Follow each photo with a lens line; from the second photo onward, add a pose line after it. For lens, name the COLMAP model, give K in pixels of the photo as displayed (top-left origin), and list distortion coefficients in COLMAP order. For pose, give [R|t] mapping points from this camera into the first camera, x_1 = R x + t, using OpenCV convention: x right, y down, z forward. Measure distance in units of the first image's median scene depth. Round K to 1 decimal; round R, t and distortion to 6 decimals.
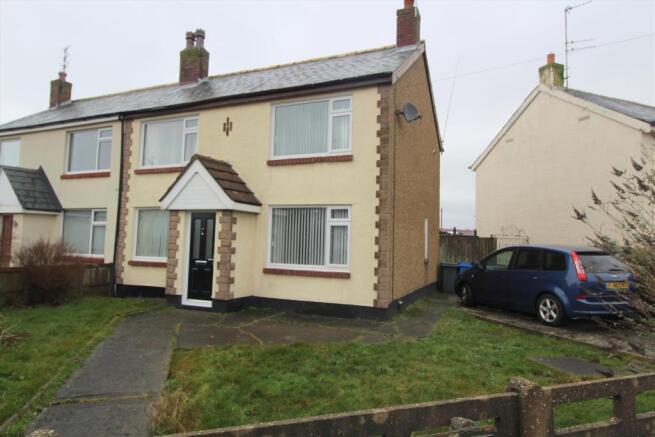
lens RADIAL K [[417.8, 0, 327.5], [0, 417.8, 218.5], [0, 0, 1]] dist [0.004133, -0.000060]
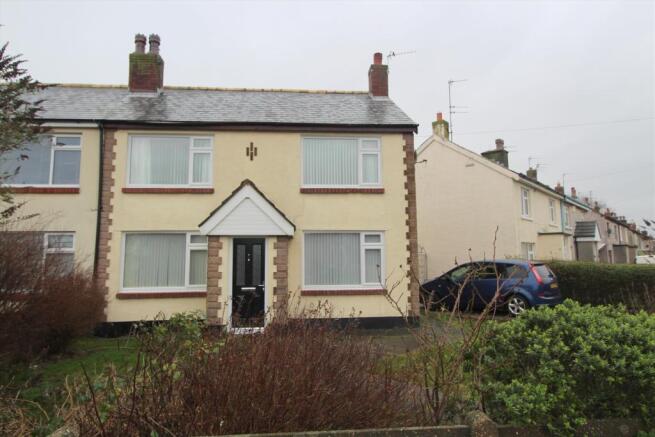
lens RADIAL K [[417.8, 0, 327.5], [0, 417.8, 218.5], [0, 0, 1]] dist [0.004133, -0.000060]
pose [[0.877856, 0.014632, 0.478701, -0.597217], [0.002322, 0.999391, -0.034806, -0.025387], [-0.478919, 0.031666, 0.877288, 0.041395]]
